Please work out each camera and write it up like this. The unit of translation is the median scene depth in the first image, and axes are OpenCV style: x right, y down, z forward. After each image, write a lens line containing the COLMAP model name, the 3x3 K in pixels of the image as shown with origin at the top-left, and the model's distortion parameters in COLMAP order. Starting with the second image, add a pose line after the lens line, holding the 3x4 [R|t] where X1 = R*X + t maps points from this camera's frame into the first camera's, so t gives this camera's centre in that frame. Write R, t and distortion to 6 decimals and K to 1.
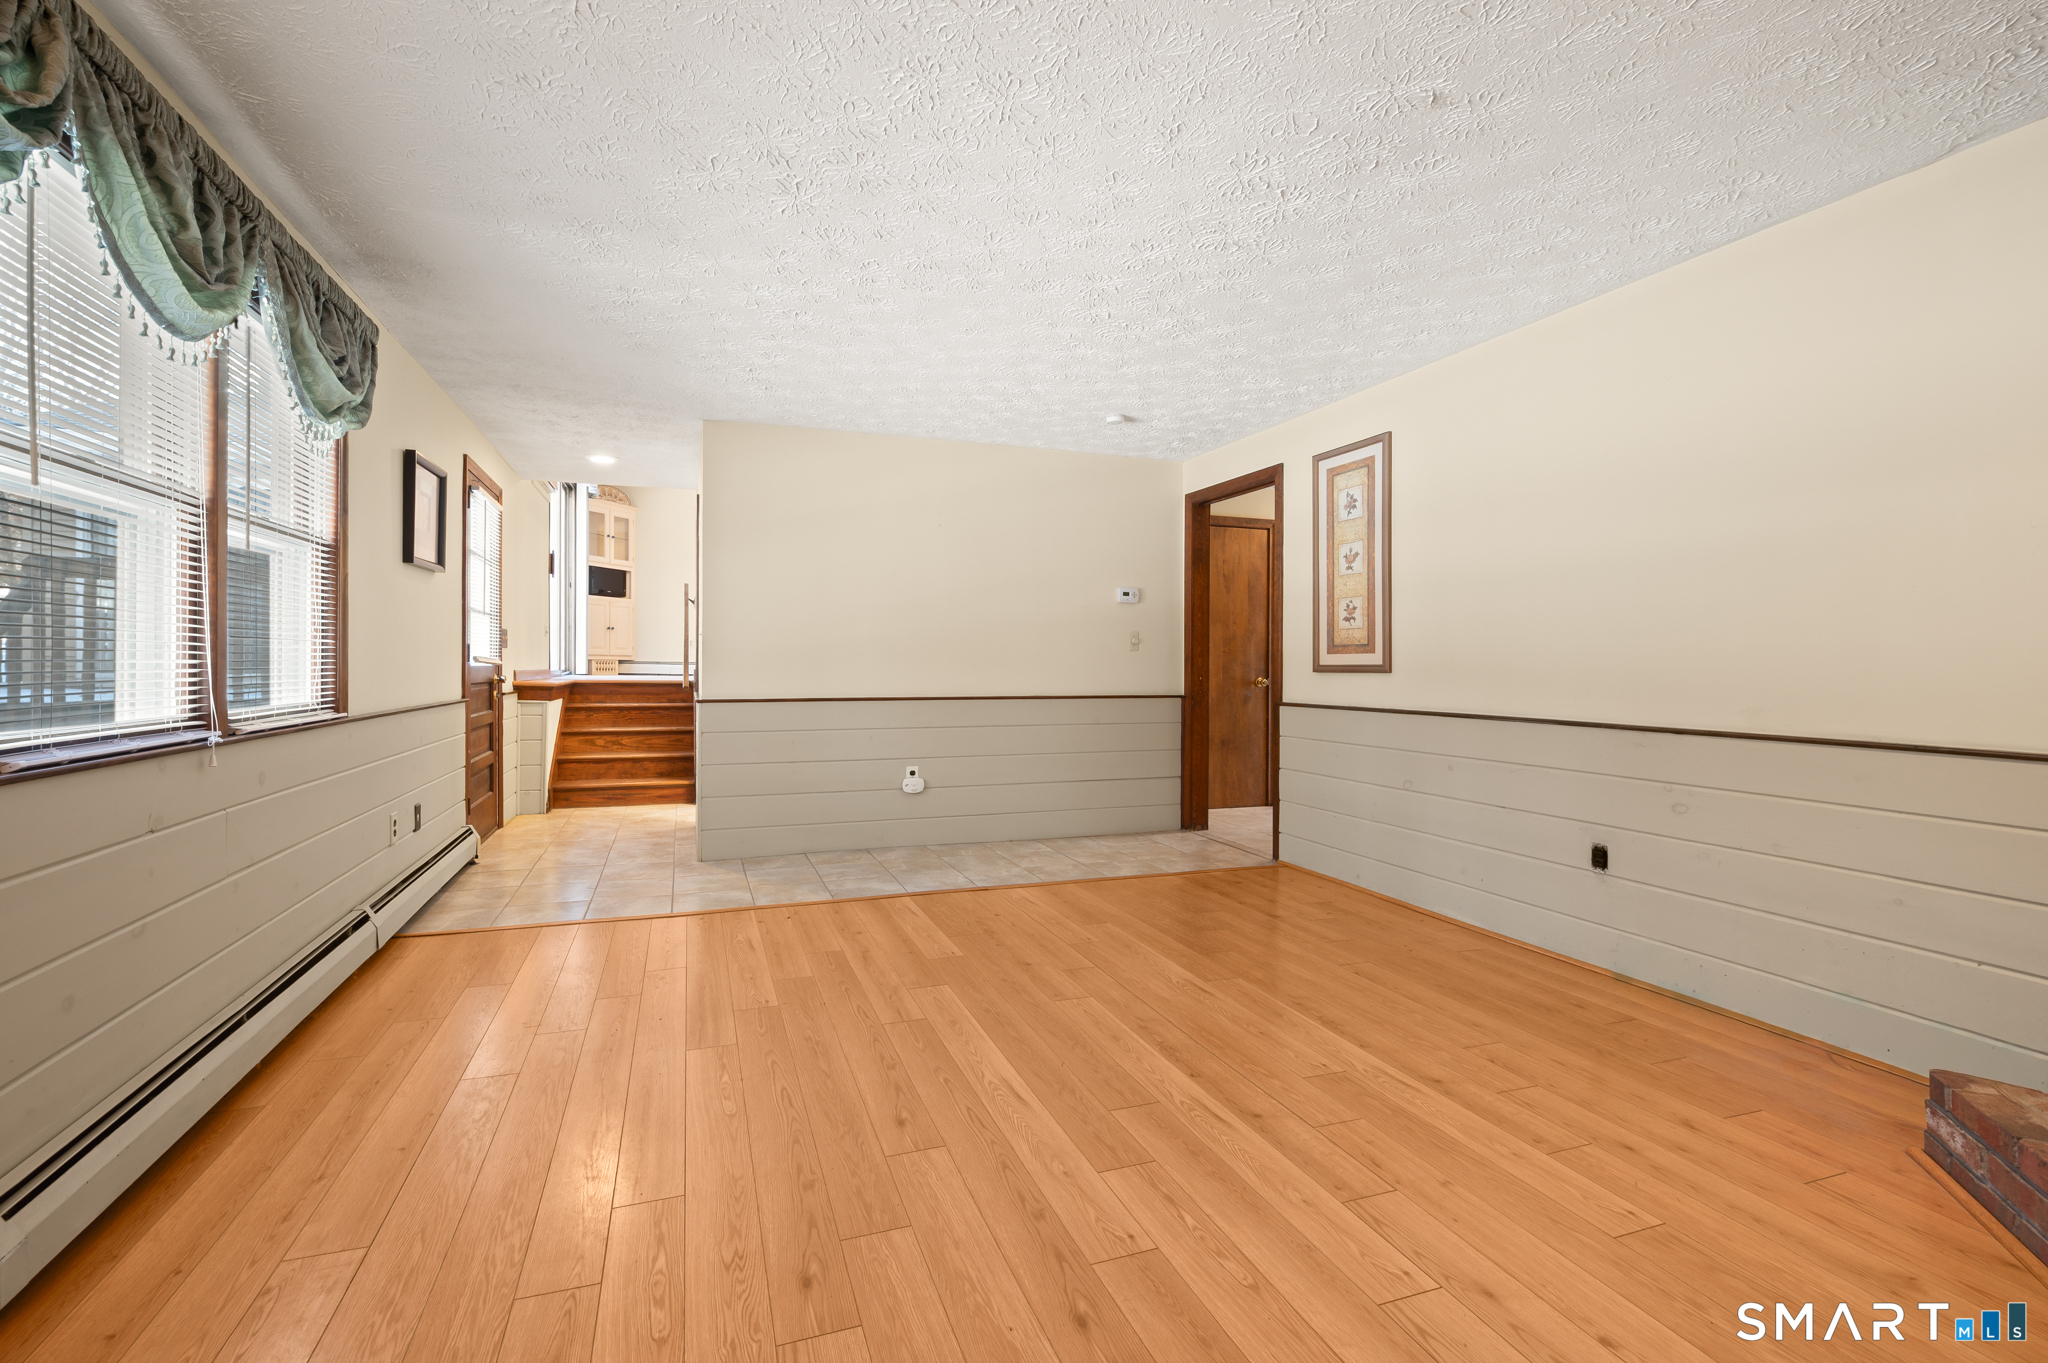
lens RADIAL K [[842.2, 0, 977.7], [0, 842.2, 674.8], [0, 0, 1]] dist [0.001969, 0.000246]
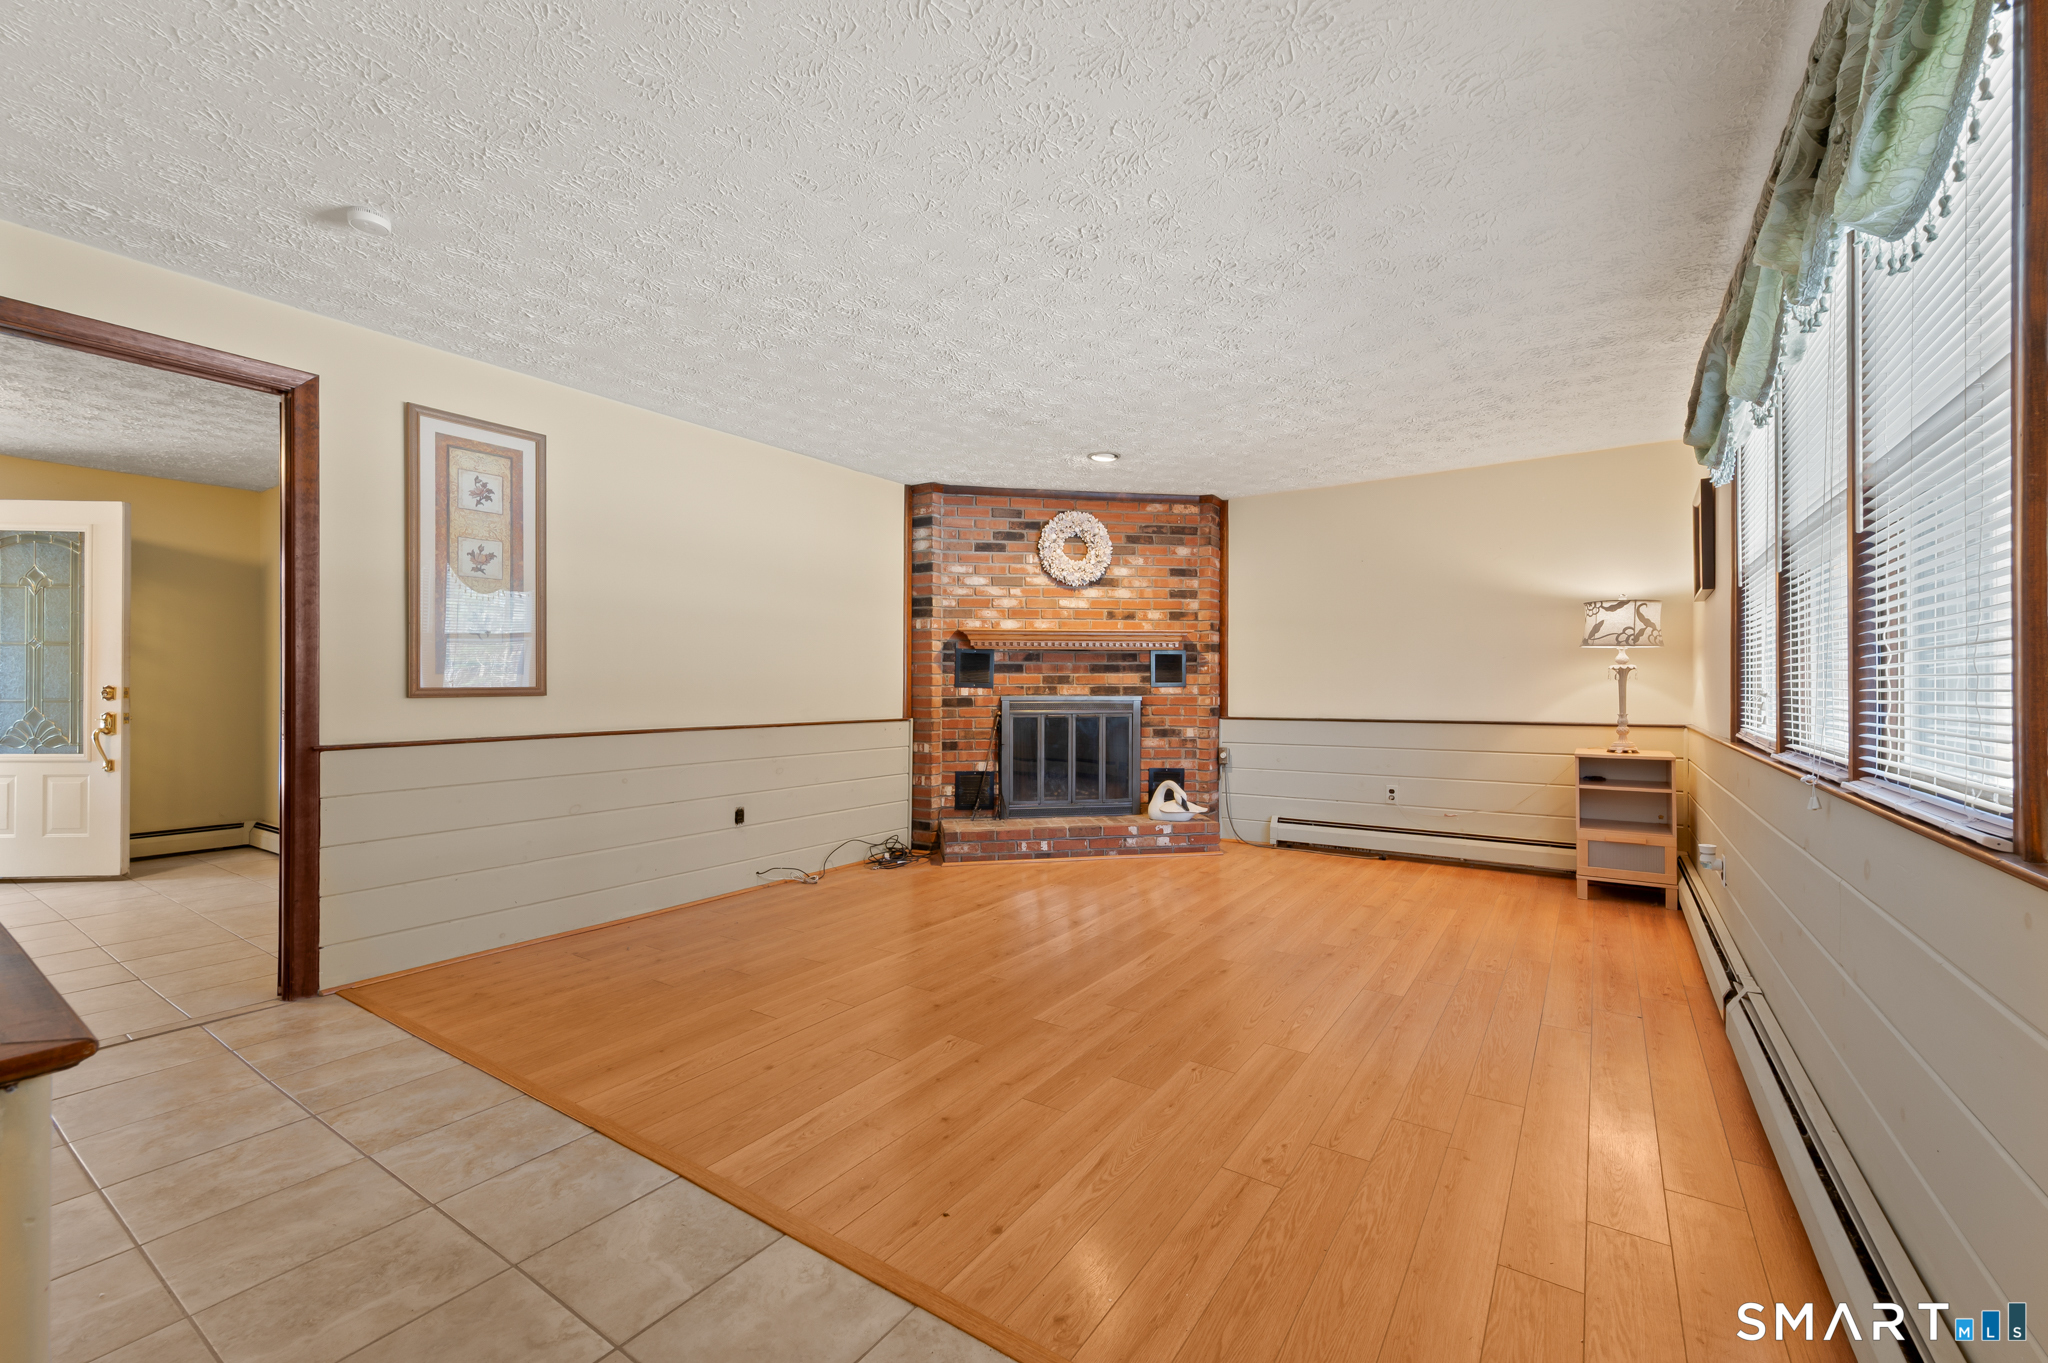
lens RADIAL K [[830.4, 0, 1055.0], [0, 830.4, 680.8], [0, 0, 1]] dist [-0.001186, -0.000079]
pose [[-0.613591, 0.002619, 0.789619, -0.743442], [0.010713, 0.999930, 0.005008, -0.021843], [-0.789551, 0.011532, -0.613577, 1.440847]]
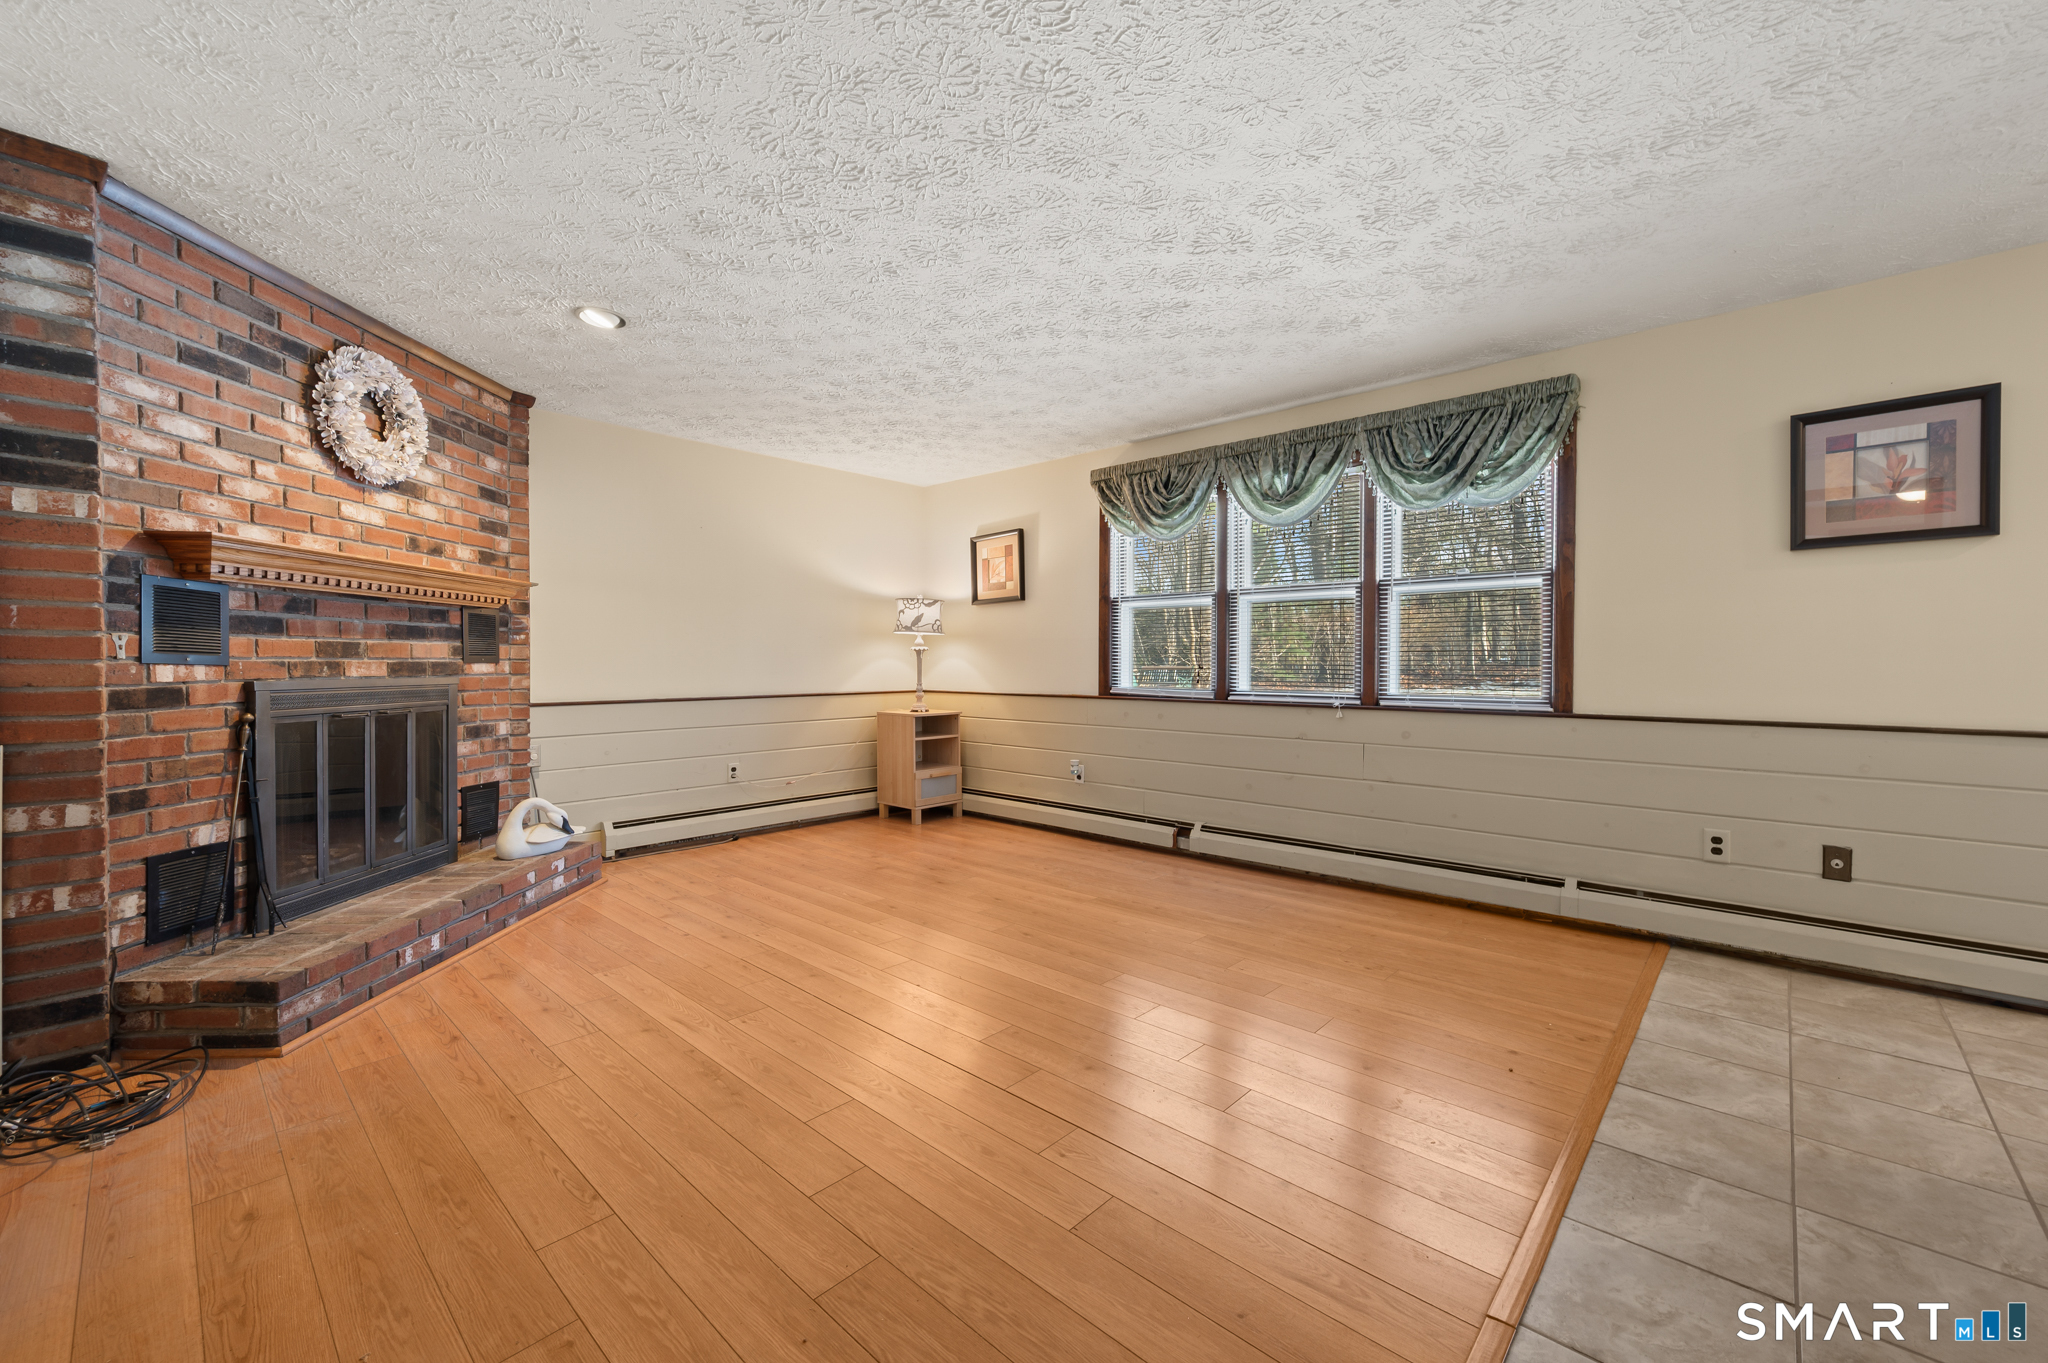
lens RADIAL K [[816.6, 0, 1033.9], [0, 816.6, 673.4], [0, 0, 1]] dist [0.002374, -0.000108]
pose [[-0.876907, 0.000966, -0.480659, 0.442979], [-0.012938, 0.999588, 0.025612, -0.022512], [0.480485, 0.028678, -0.876534, 1.578647]]
